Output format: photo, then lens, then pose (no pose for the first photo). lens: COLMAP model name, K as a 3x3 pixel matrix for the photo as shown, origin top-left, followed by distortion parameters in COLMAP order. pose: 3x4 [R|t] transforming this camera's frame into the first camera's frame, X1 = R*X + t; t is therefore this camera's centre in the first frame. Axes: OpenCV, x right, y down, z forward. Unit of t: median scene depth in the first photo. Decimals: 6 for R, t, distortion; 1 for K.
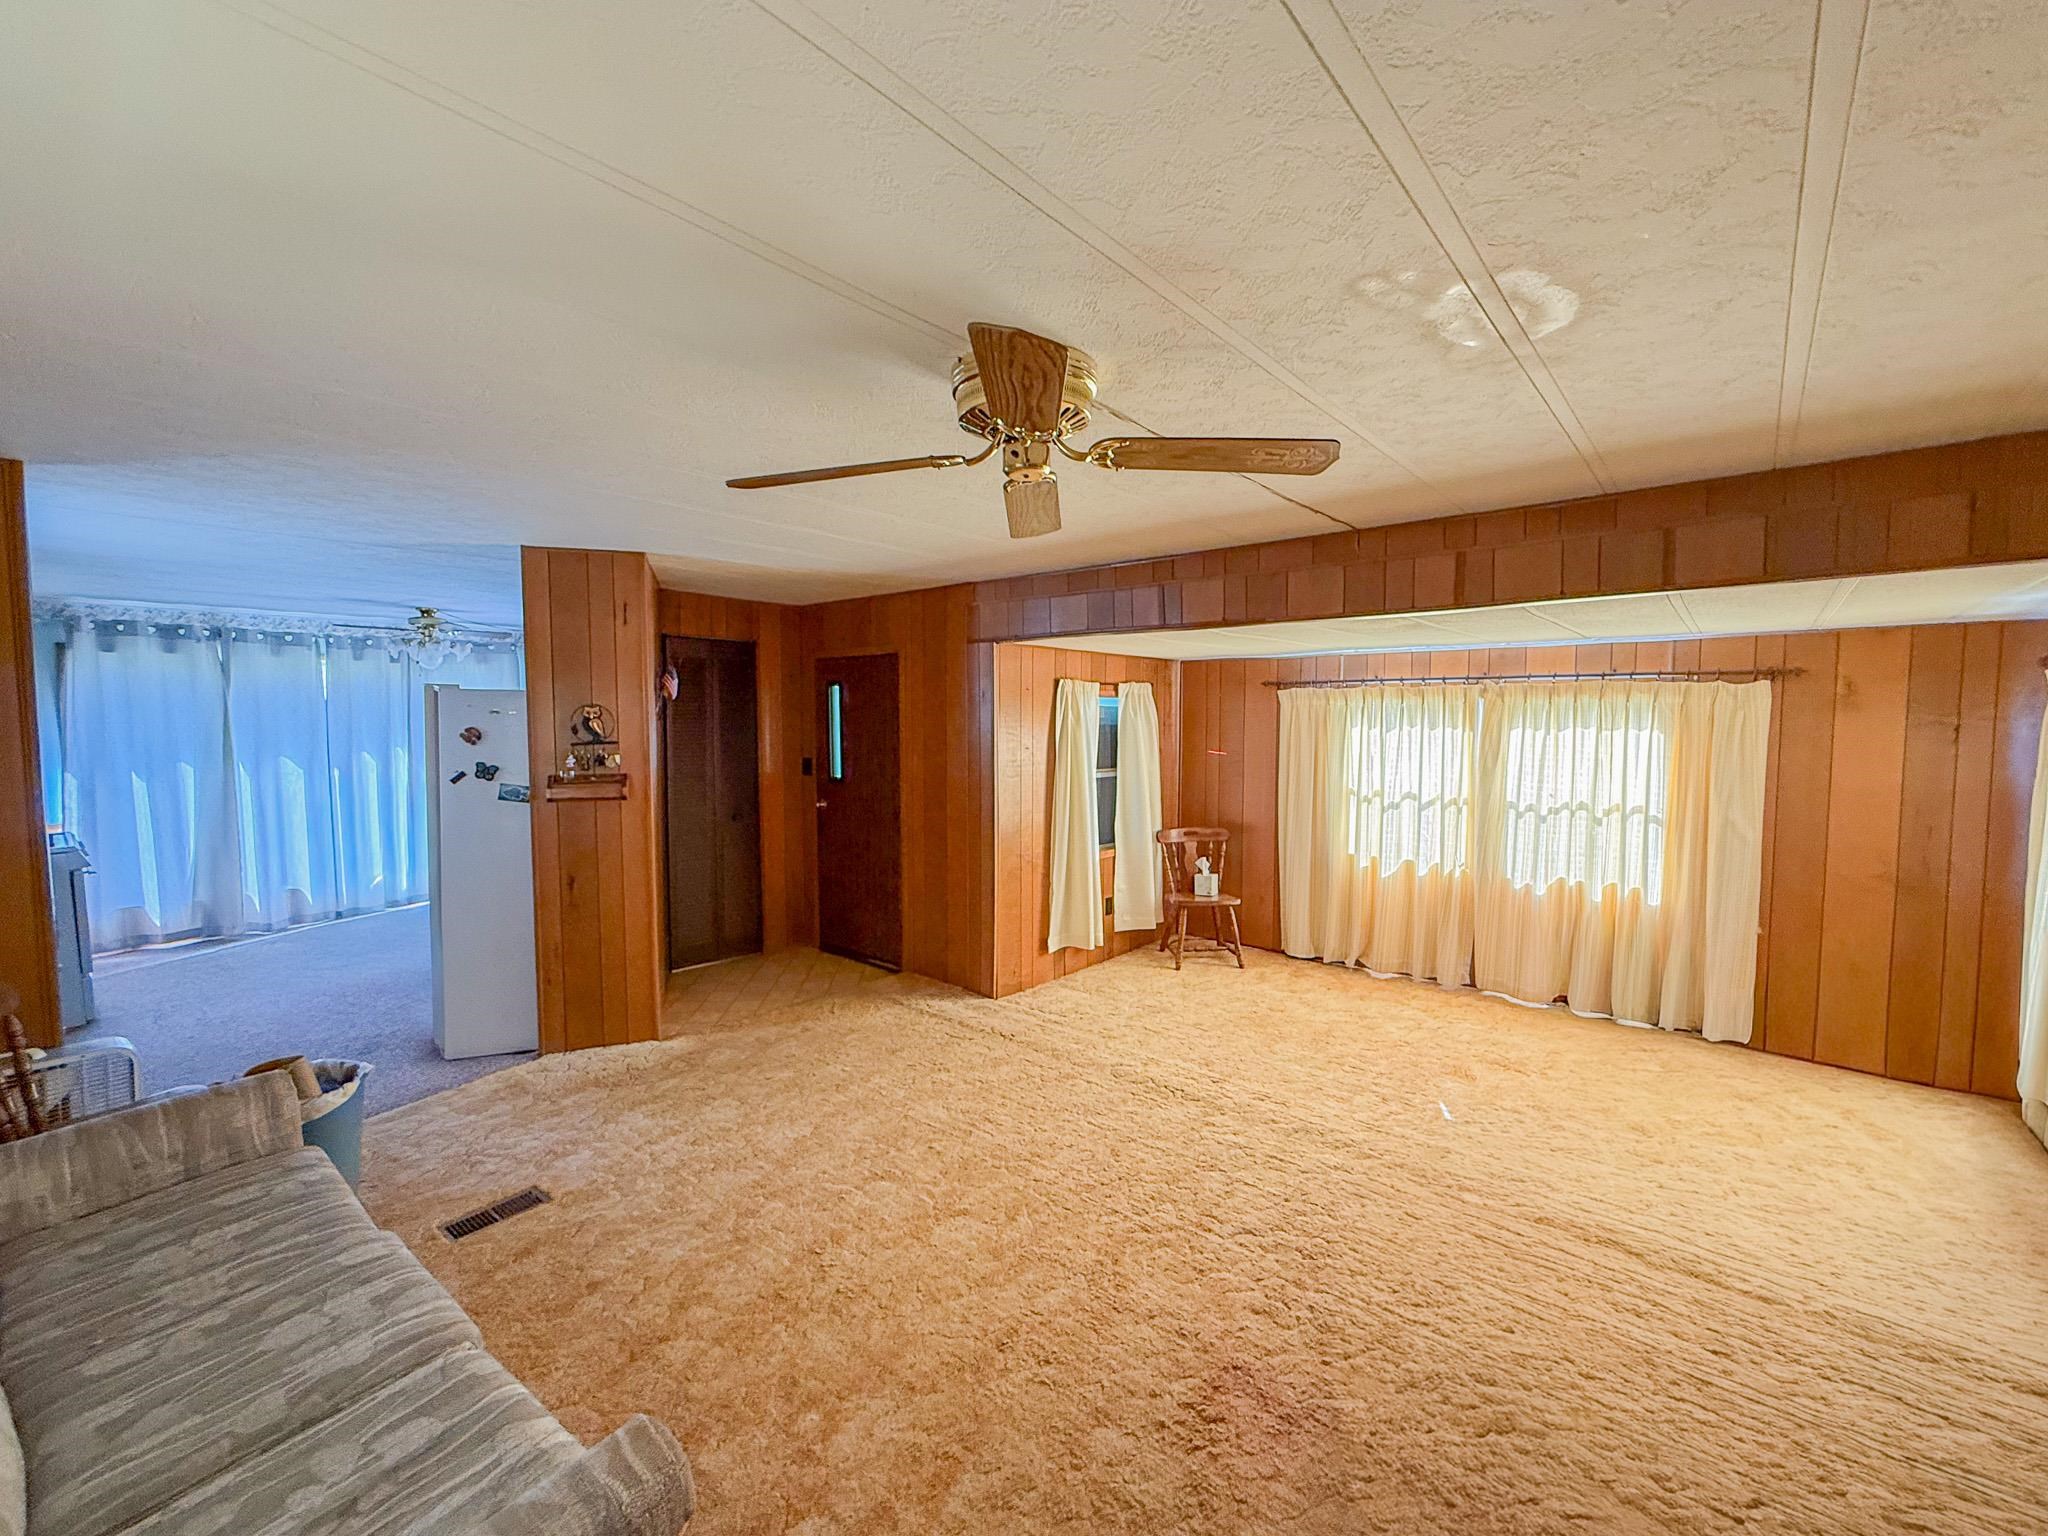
lens RADIAL K [[851.3, 0, 1024.0], [0, 851.3, 768.0], [0, 0, 1]] dist [-0.002604, -0.000207]
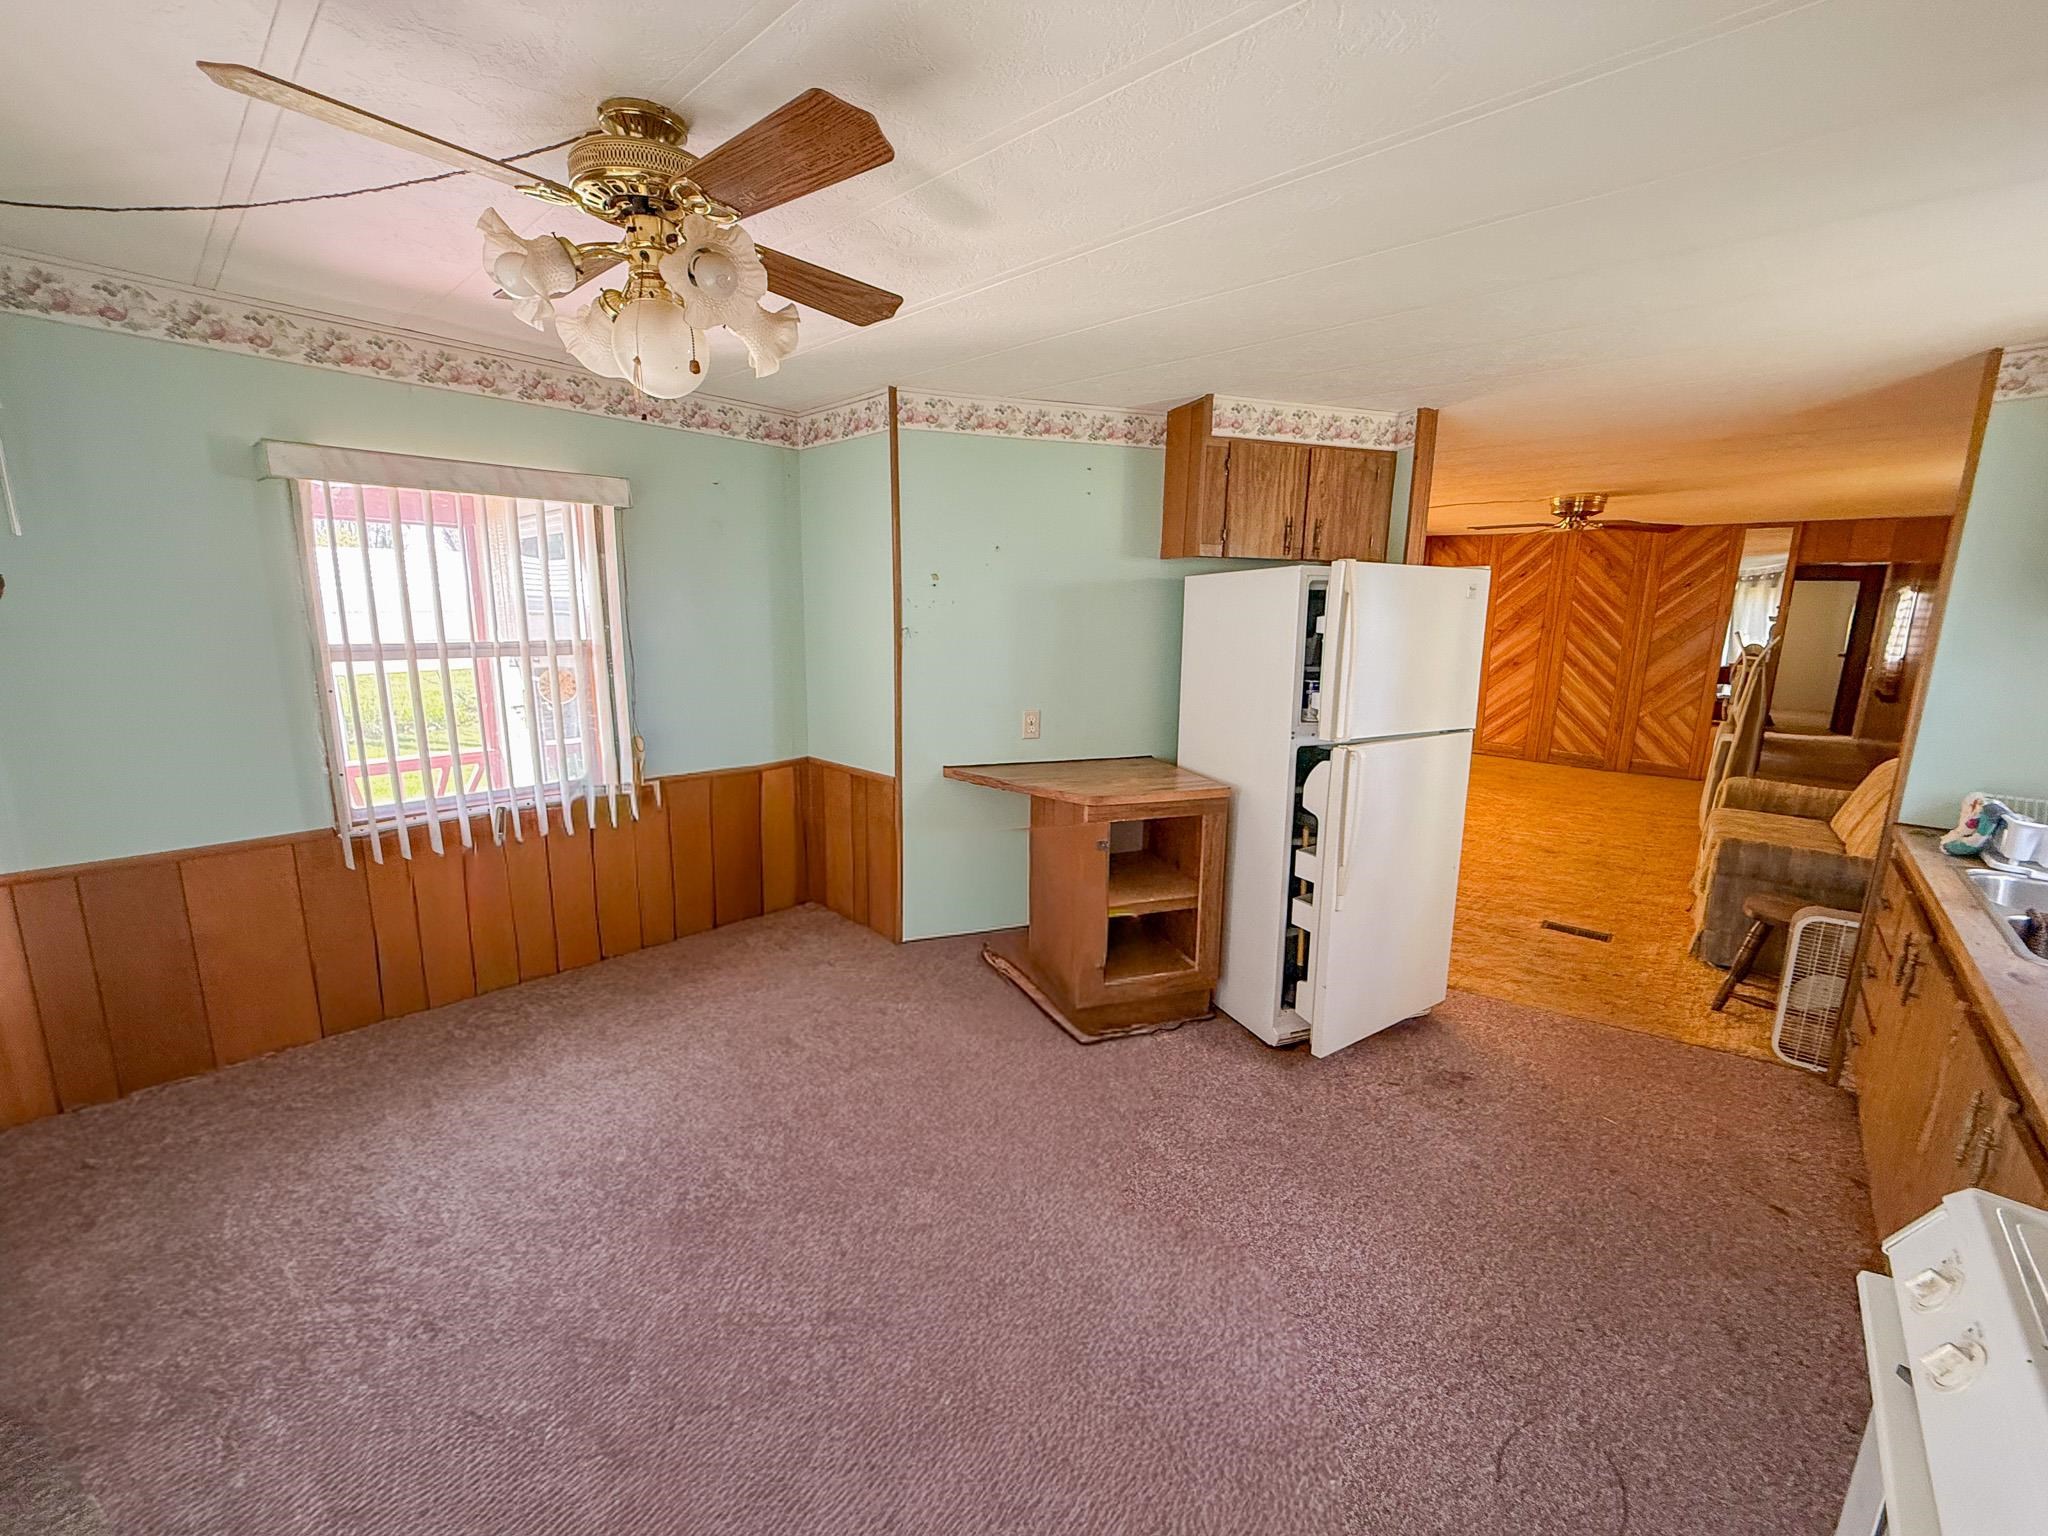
lens RADIAL K [[815.9, 0, 1024.0], [0, 815.9, 768.0], [0, 0, 1]] dist [0.000437, -0.000026]
pose [[0.029914, -0.193584, 0.980628, -1.329903], [0.049189, 0.980163, 0.191991, -0.075938], [-0.998341, 0.042493, 0.038843, 1.247617]]
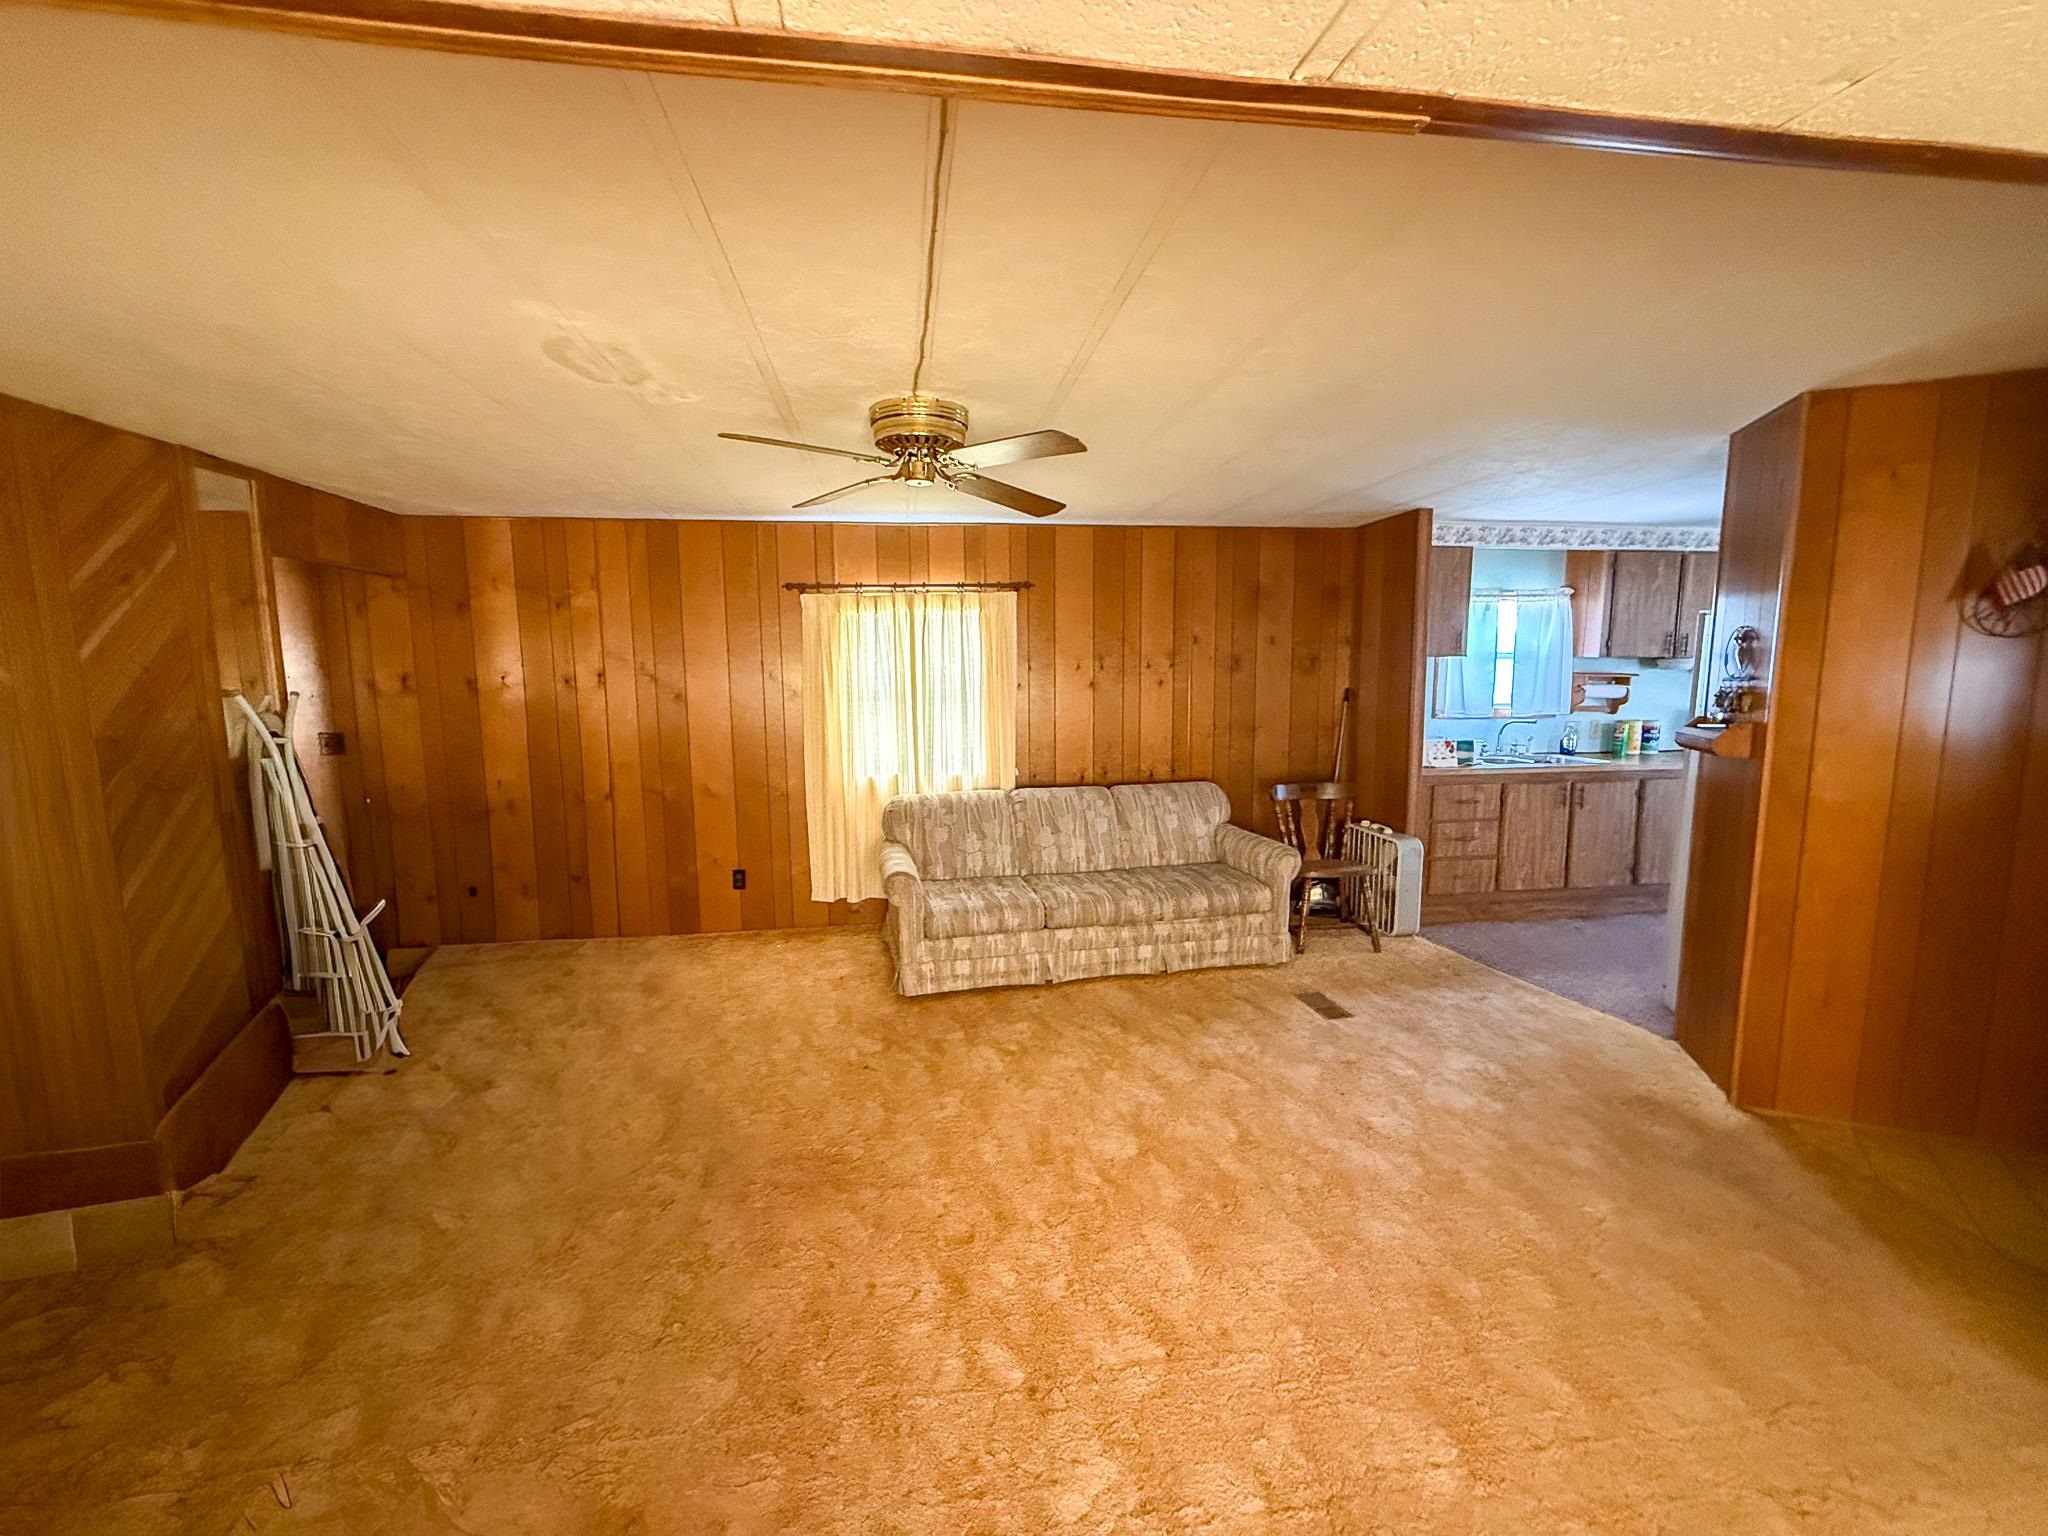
lens RADIAL K [[815.9, 0, 1024.0], [0, 815.9, 768.0], [0, 0, 1]] dist [0.000437, -0.000026]
pose [[-0.661353, 0.099870, -0.743396, 0.427439], [-0.038150, 0.985335, 0.166313, -0.043910], [0.749104, 0.138352, -0.647844, 0.924613]]
